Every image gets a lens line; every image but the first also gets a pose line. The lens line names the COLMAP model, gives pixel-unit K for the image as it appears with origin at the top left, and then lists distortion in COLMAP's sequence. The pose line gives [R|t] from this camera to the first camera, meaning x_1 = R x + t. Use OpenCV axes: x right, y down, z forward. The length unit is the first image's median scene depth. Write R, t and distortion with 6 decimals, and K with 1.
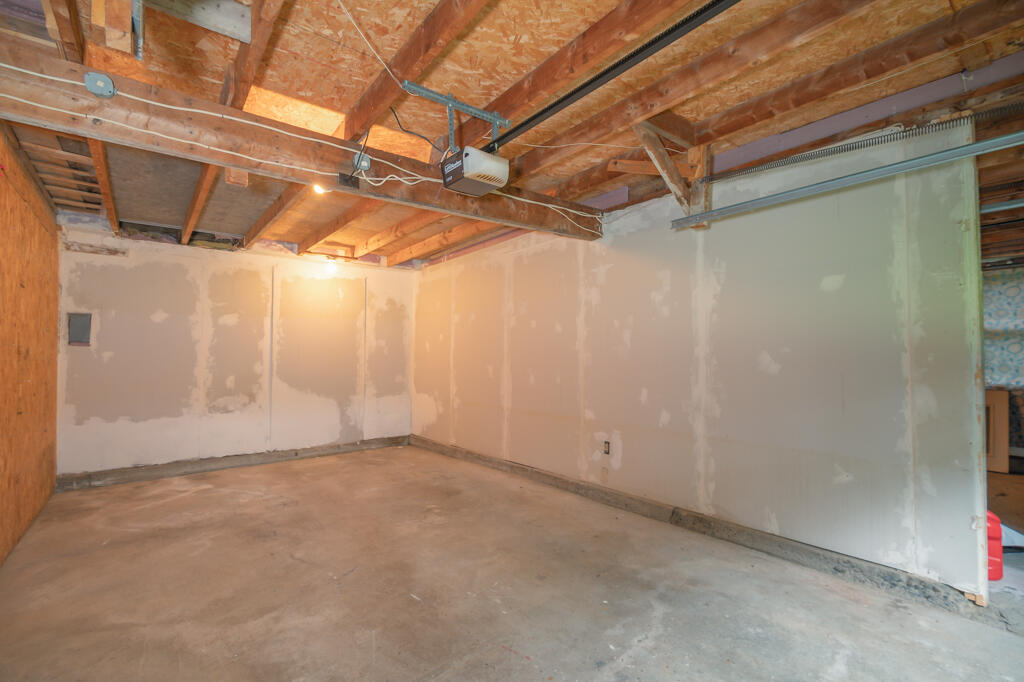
lens RADIAL K [[463.2, 0, 521.1], [0, 463.2, 343.1], [0, 0, 1]] dist [0.003686, -0.000609]
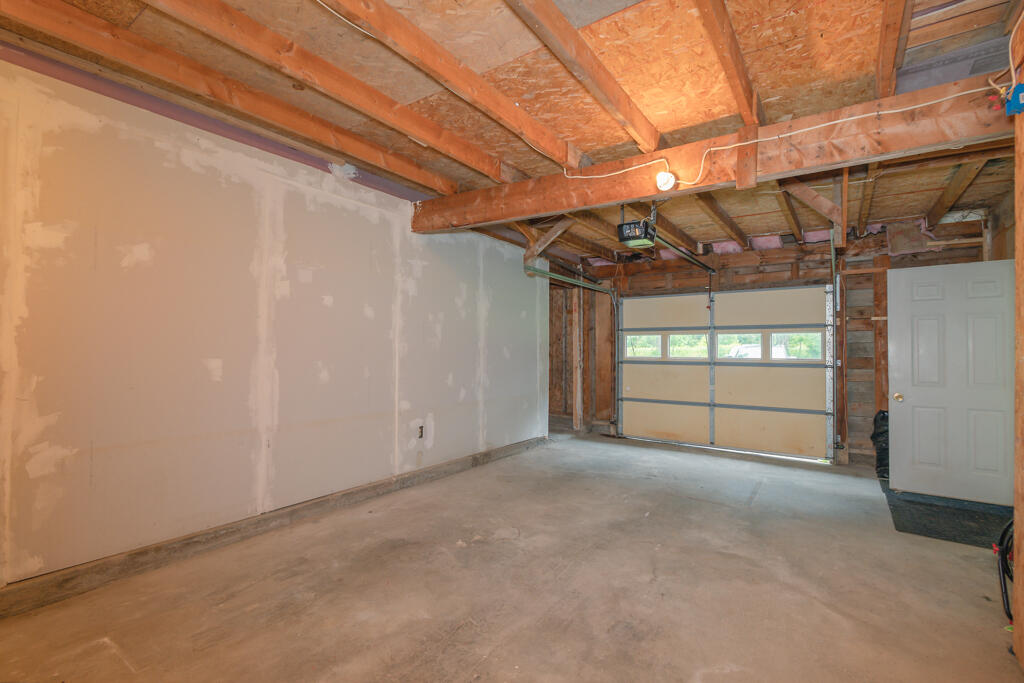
lens RADIAL K [[463.2, 0, 520.5], [0, 463.2, 348.8], [0, 0, 1]] dist [0.003686, -0.000609]
pose [[-0.280805, 0.008968, 0.959723, -1.085947], [-0.034941, 0.999198, -0.019560, 0.055045], [-0.959128, -0.039027, -0.280267, 1.299827]]
